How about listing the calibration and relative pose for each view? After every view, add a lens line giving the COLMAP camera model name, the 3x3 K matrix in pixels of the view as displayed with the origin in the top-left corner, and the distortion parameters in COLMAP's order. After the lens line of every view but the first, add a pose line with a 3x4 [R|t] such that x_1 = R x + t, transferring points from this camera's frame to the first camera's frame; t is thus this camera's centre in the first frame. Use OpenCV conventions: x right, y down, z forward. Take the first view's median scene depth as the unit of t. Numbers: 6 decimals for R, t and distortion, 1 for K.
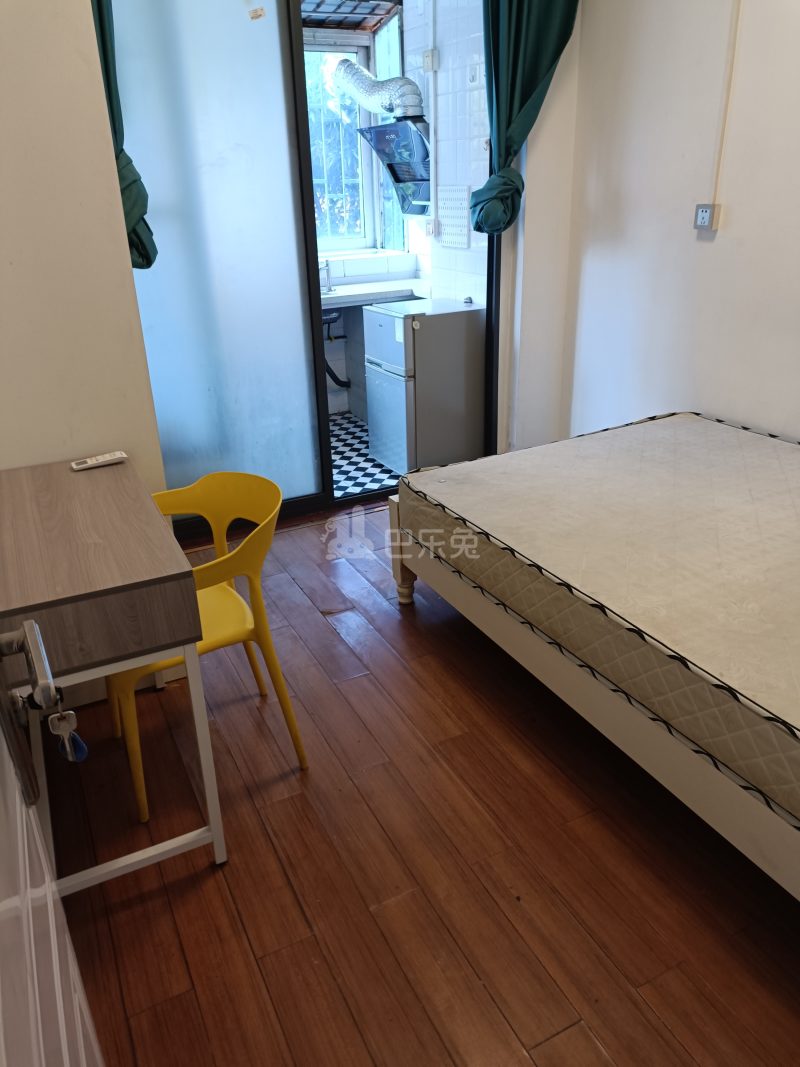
lens RADIAL K [[781.8, 0, 399.7], [0, 781.8, 534.5], [0, 0, 1]] dist [0.046699, -0.044928]
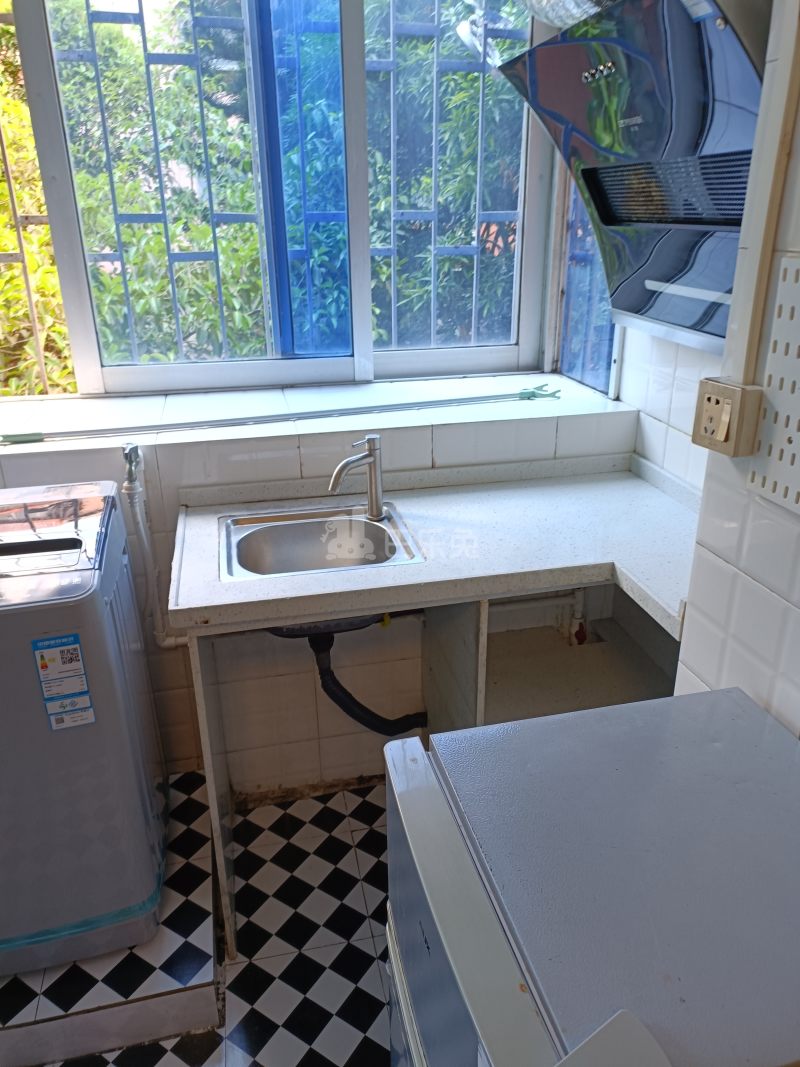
lens RADIAL K [[781.8, 0, 400.0], [0, 781.8, 531.9], [0, 0, 1]] dist [0.046699, -0.044928]
pose [[0.968758, 0.103164, -0.225532, 0.001582], [-0.110287, 0.993715, -0.019182, -0.311135], [0.222135, 0.043455, 0.974047, 0.680751]]
